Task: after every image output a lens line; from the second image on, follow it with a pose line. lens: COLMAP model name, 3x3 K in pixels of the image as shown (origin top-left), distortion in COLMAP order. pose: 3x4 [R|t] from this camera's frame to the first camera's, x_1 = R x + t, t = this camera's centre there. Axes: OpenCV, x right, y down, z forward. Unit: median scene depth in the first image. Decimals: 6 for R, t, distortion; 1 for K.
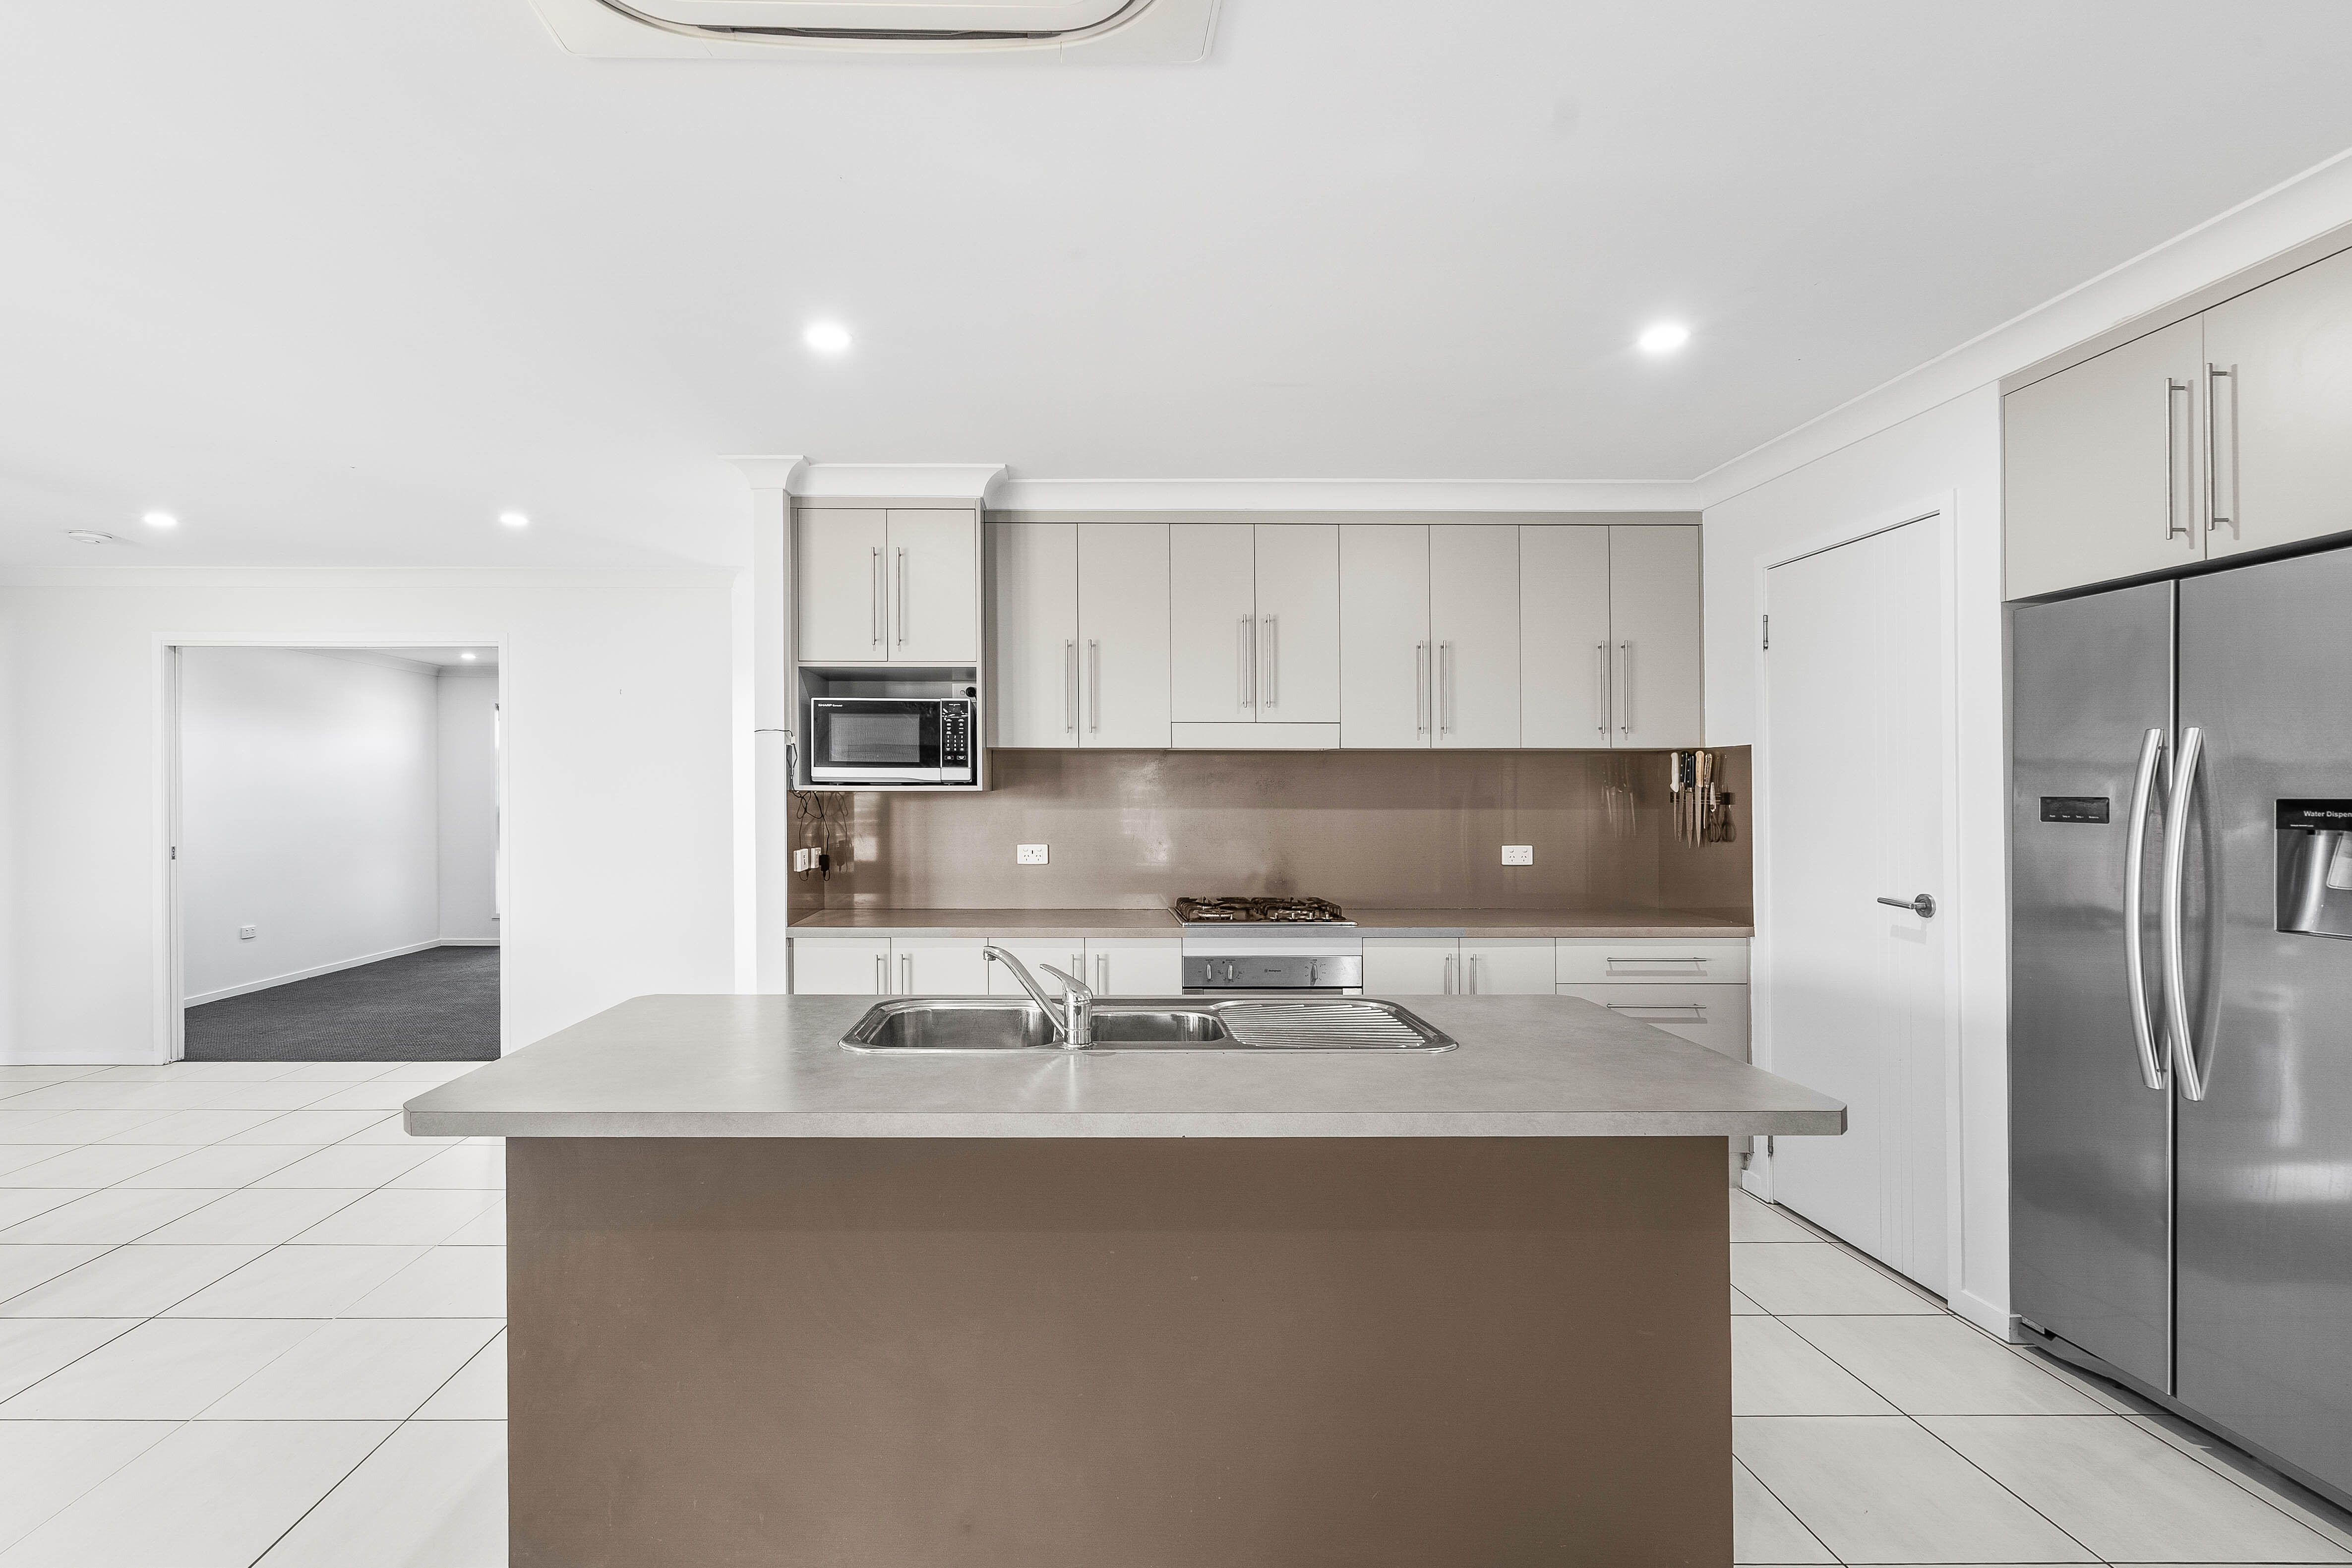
lens RADIAL K [[1130.2, 0, 1084.1], [0, 1130.2, 792.3], [0, 0, 1]] dist [-0.000337, -0.000106]
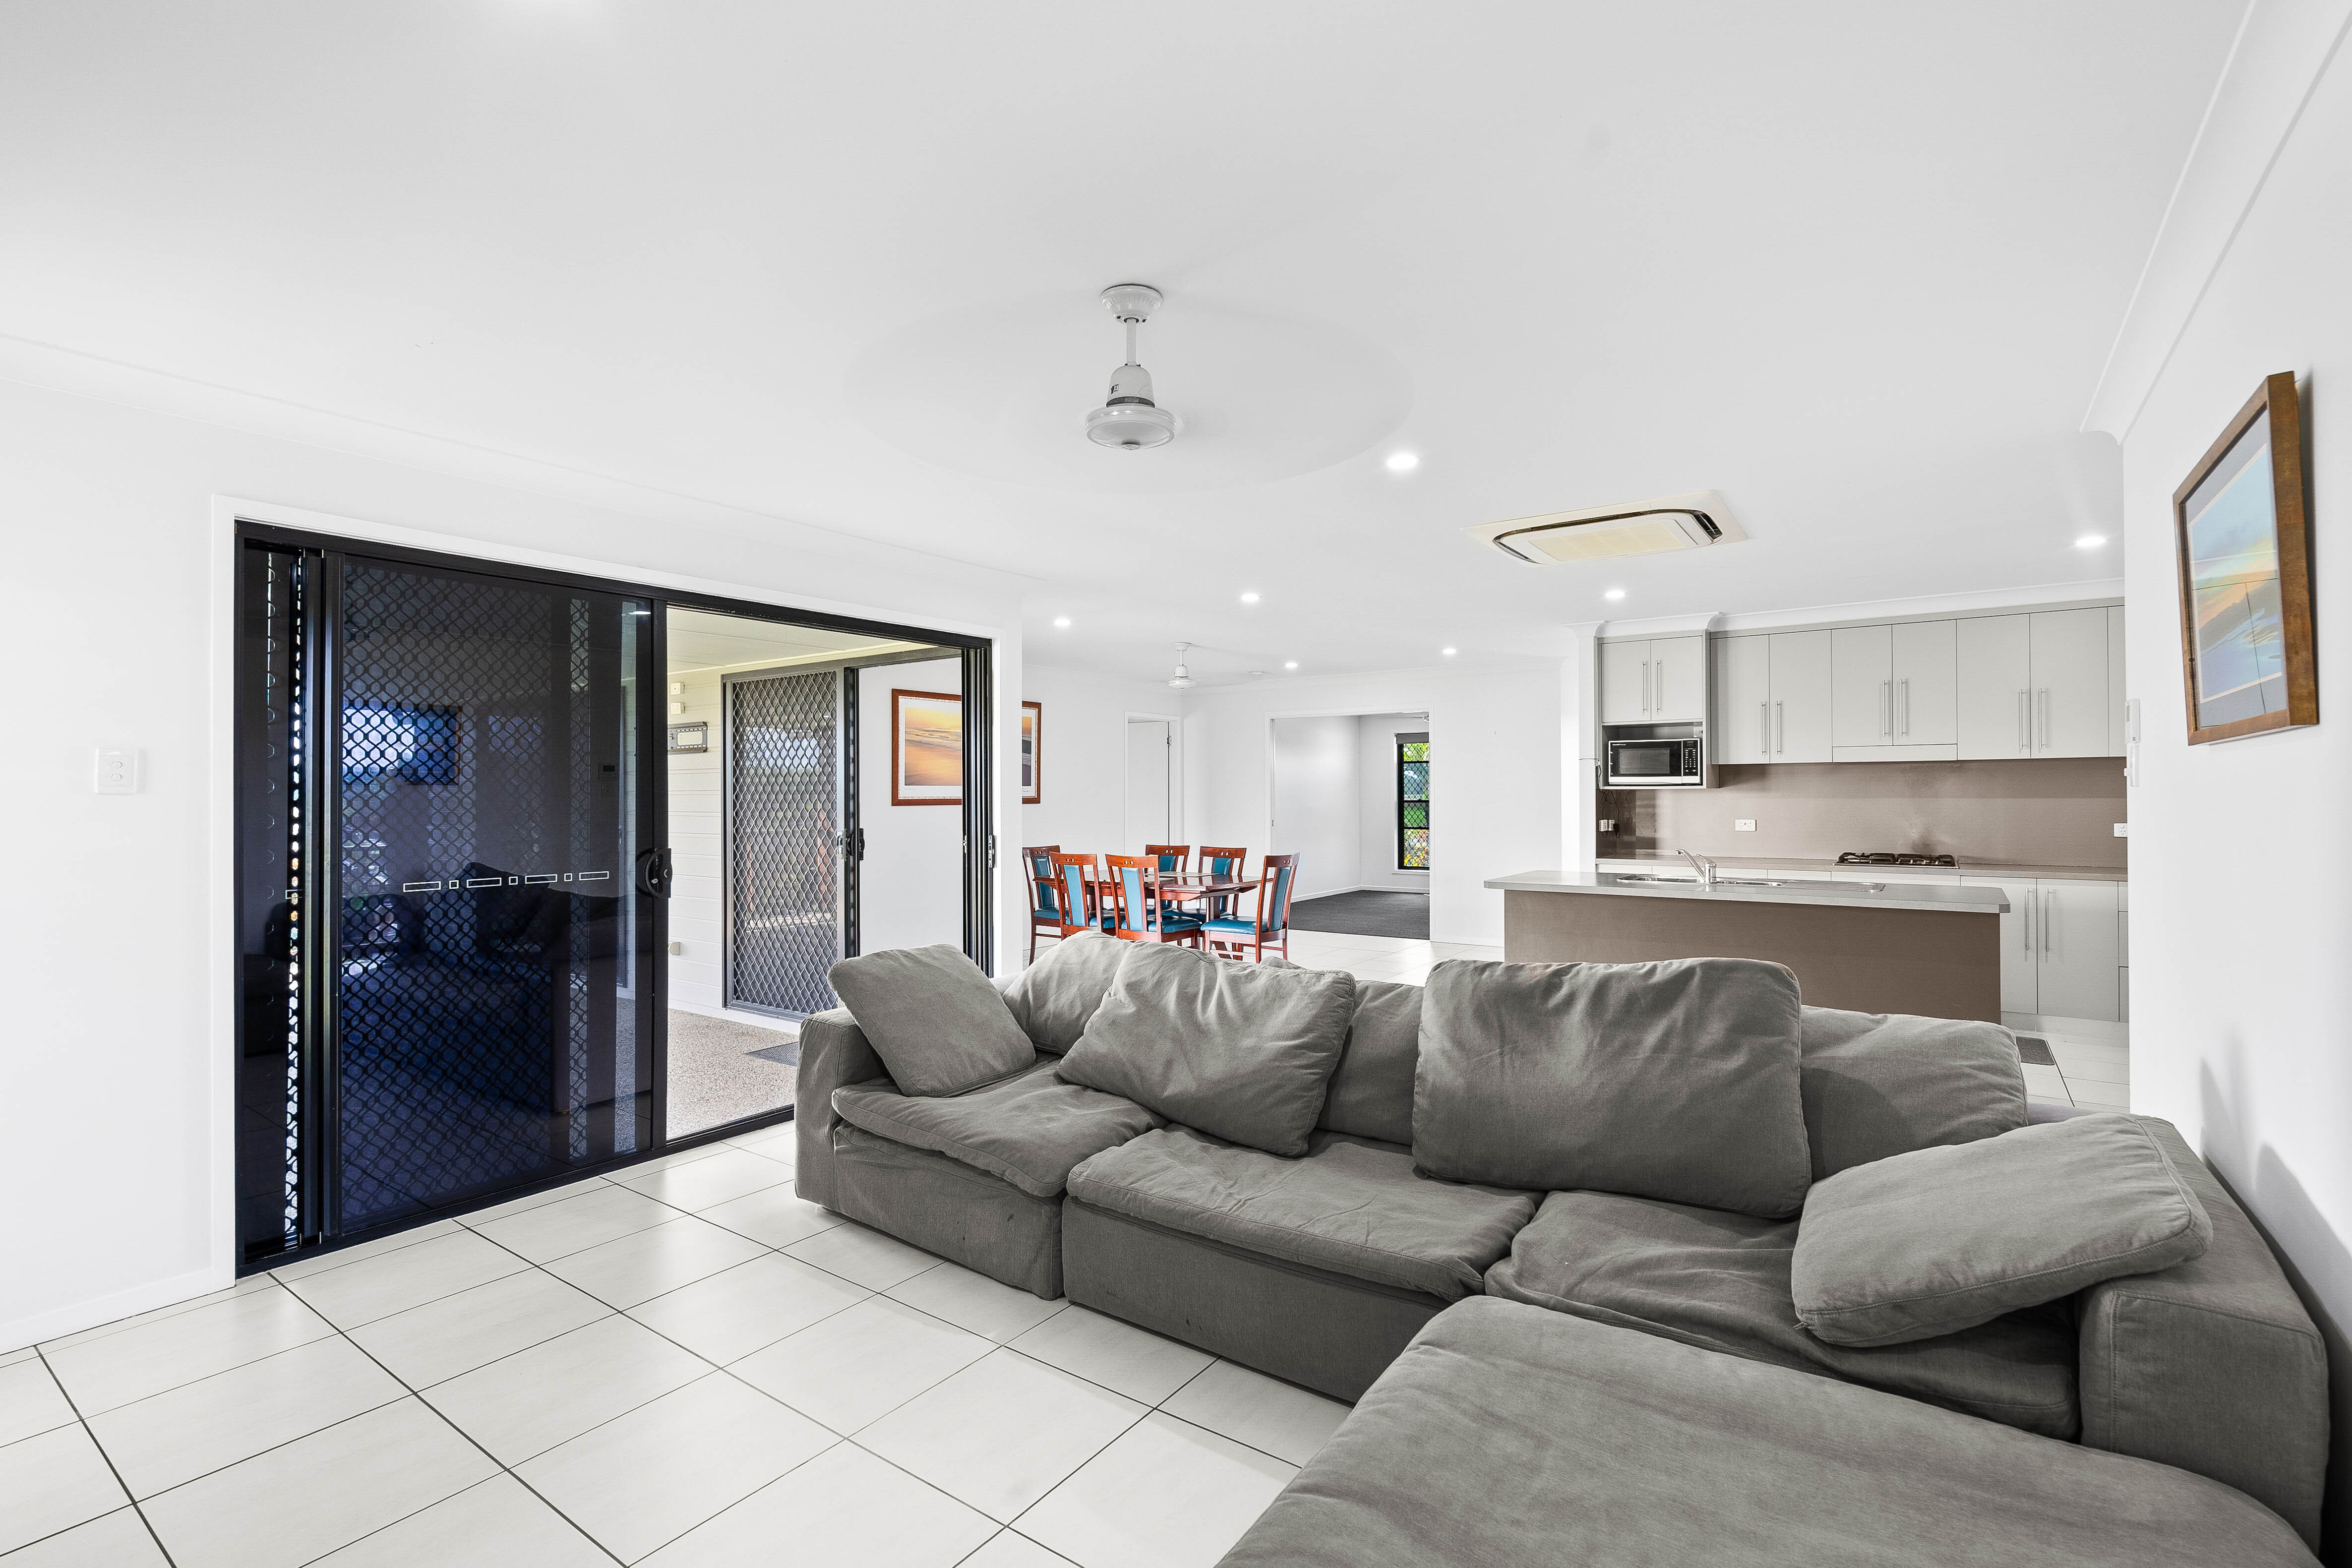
lens RADIAL K [[1063.8, 0, 1172.0], [0, 1063.8, 797.8], [0, 0, 1]] dist [-0.001357, -0.000221]
pose [[0.806879, -0.001987, -0.590713, 0.223843], [0.007136, 0.999954, 0.006383, -0.003241], [0.590673, -0.009366, 0.806857, -0.883551]]
